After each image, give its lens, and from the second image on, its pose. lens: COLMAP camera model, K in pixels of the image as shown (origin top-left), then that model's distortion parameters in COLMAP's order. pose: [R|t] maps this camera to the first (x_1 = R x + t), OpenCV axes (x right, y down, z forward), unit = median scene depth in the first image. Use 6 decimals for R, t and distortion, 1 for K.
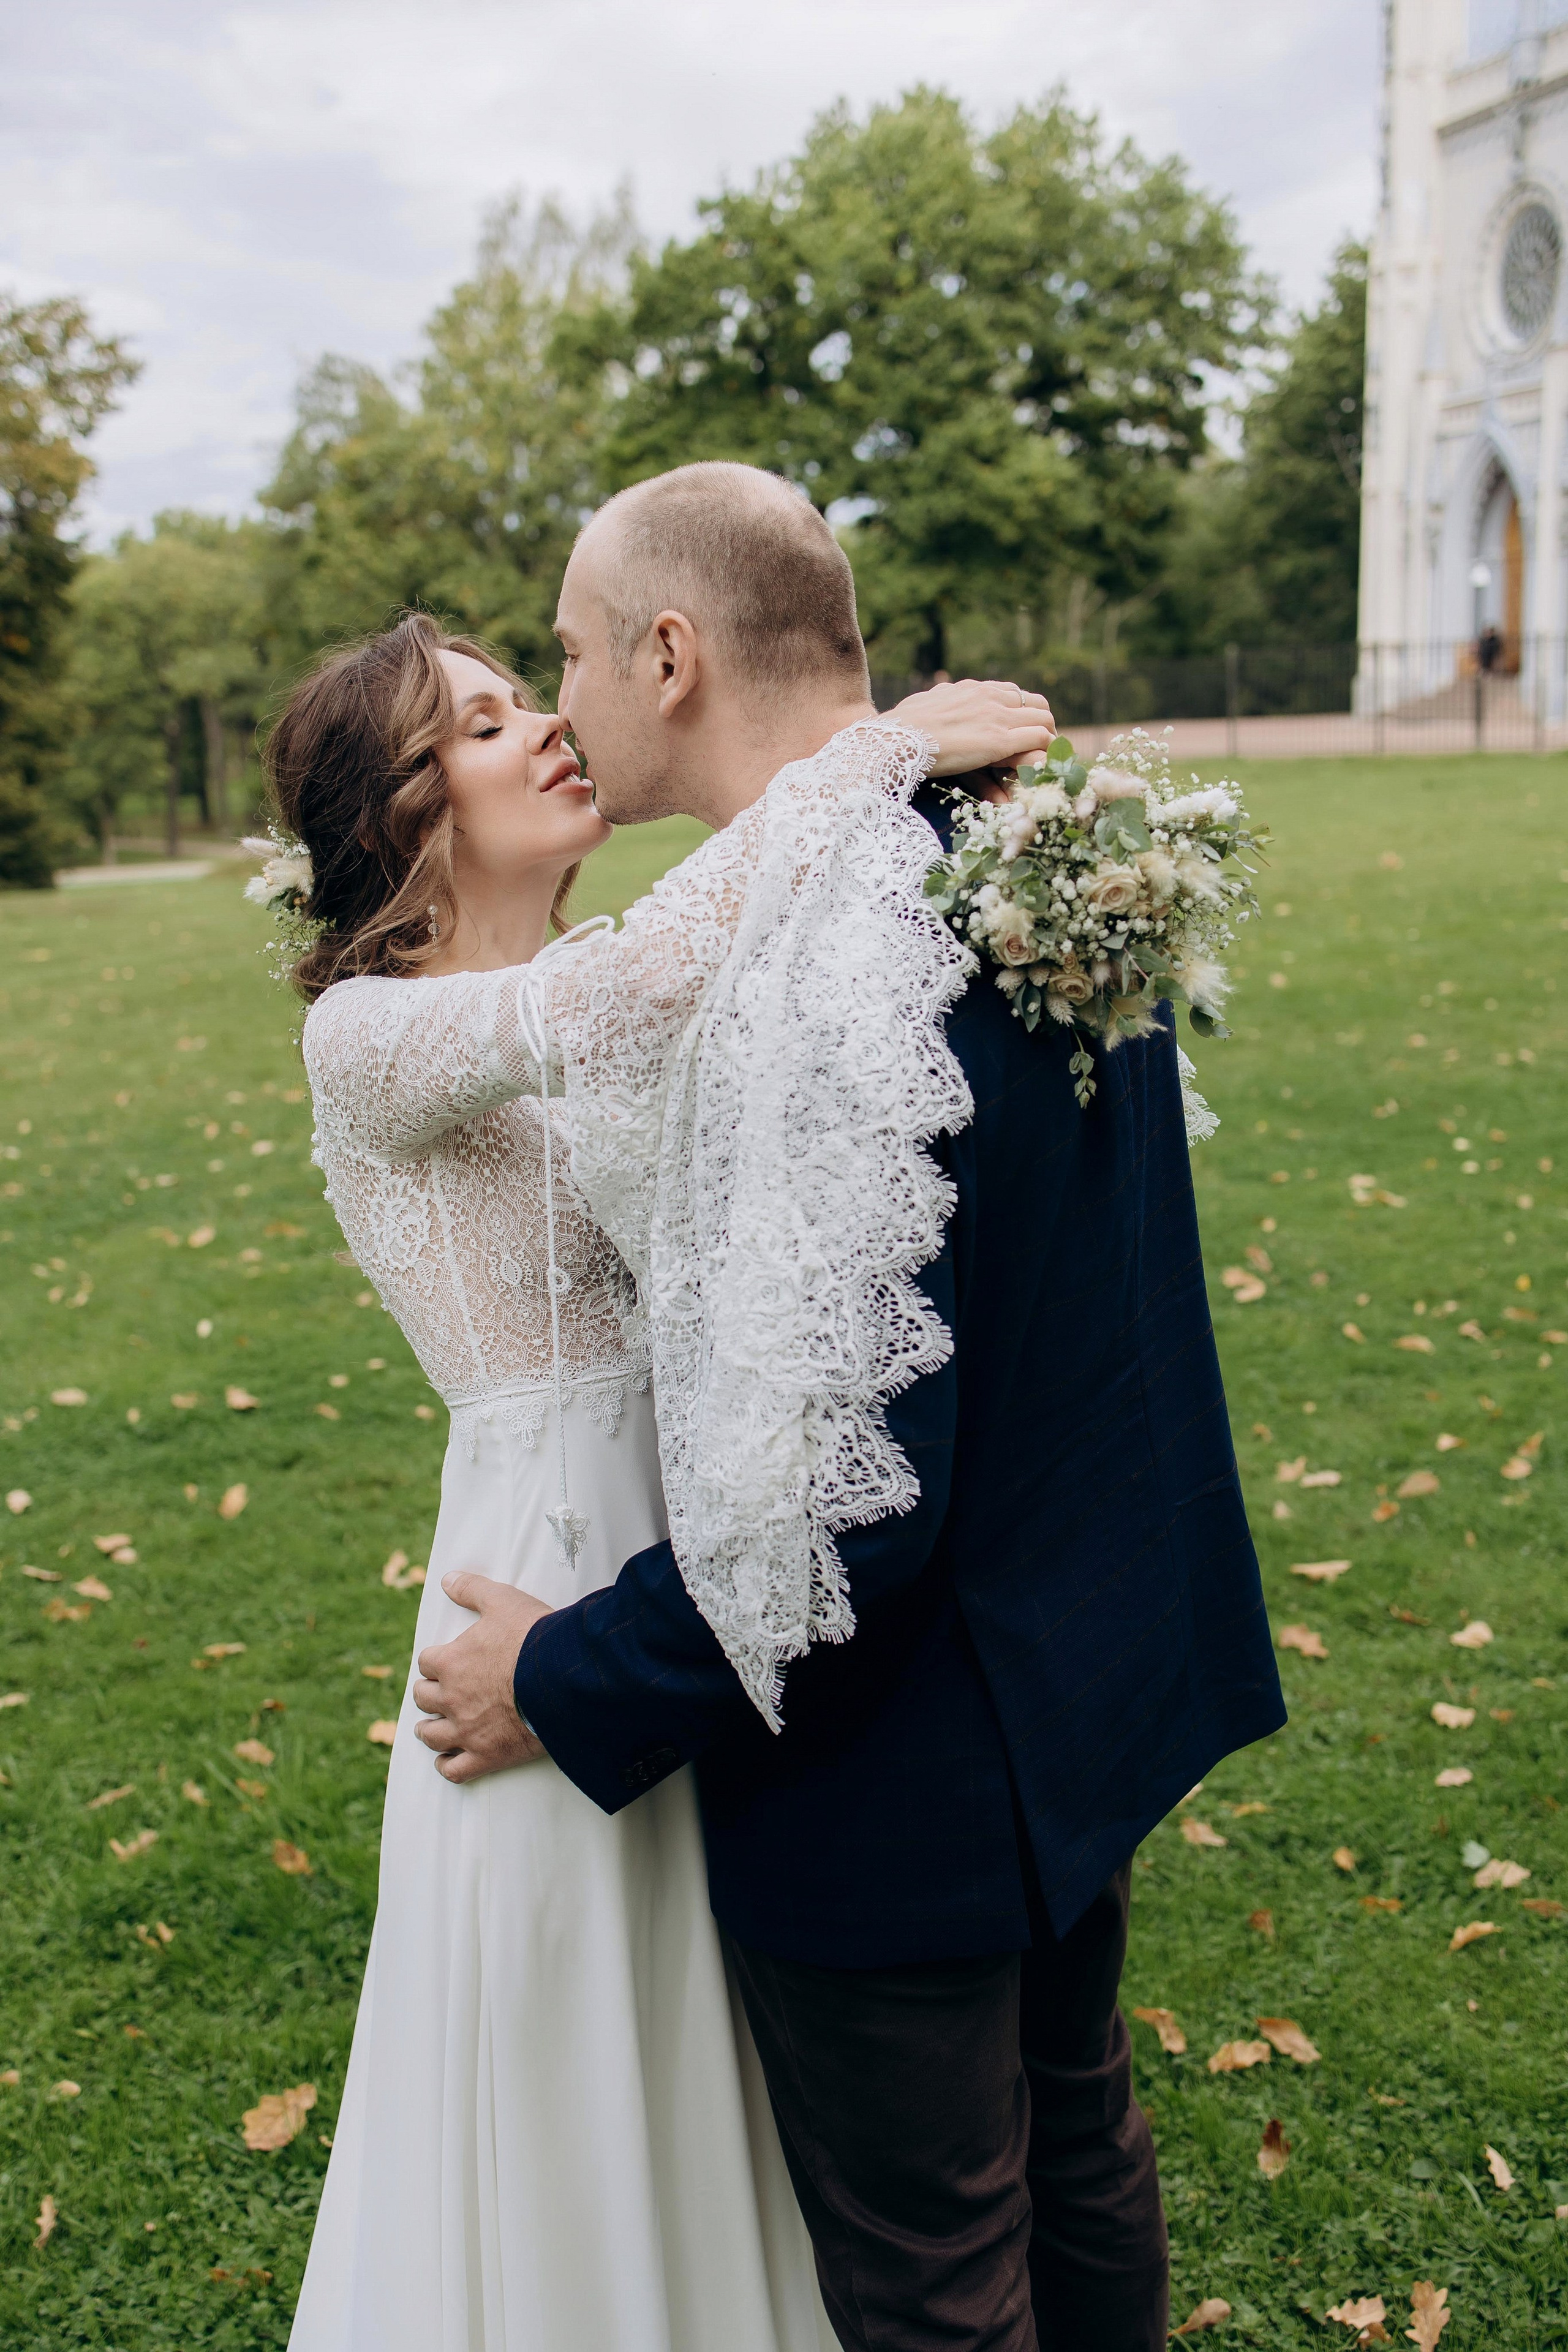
lens RADIAL K [[3658.0, 0, 755.1], [0, 3658.0, 1051.3], [0, 0, 1]] dist [0.151666, 0.132856]
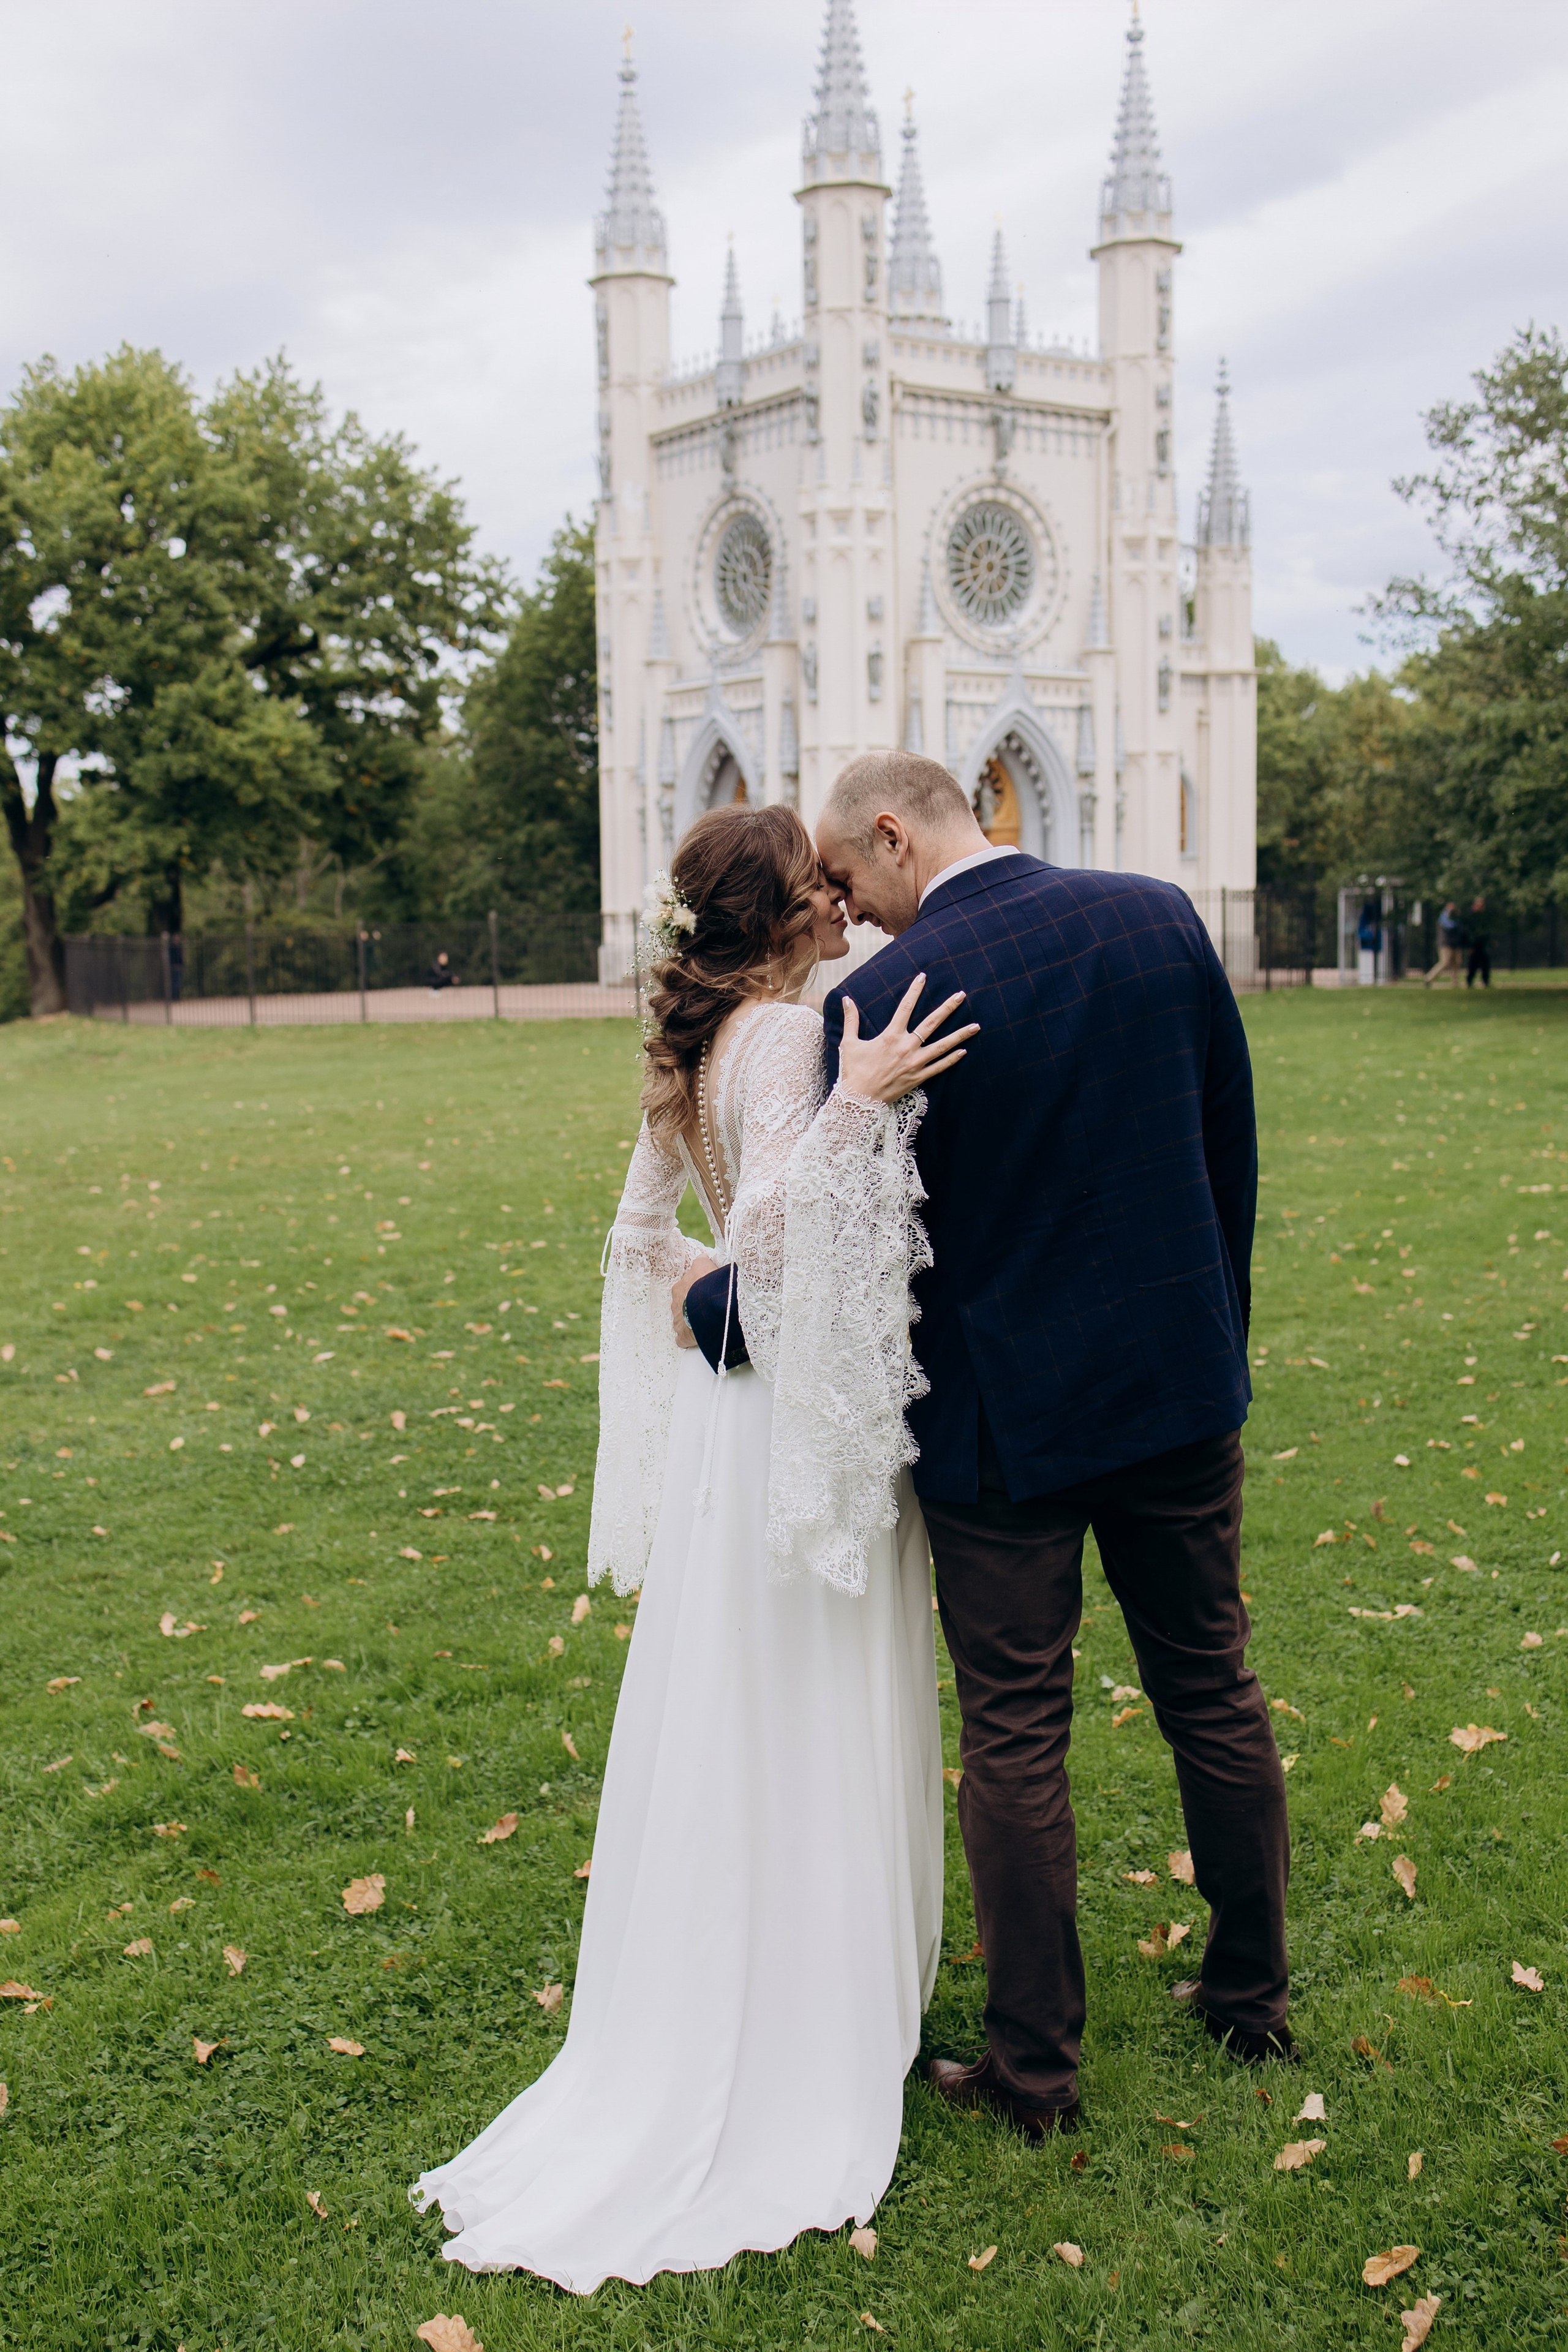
lens RADIAL K [[3658.0, 0, 755.1], [0, 3658.0, 1051.3], [0, 0, 1]] dist [0.151666, 0.132856]
pose [[0.892180, 0.010426, 0.451560, -0.255113], [0.039455, 0.994113, -0.100908, 0.032637], [-0.449954, 0.107845, 0.886516, 0.070644]]
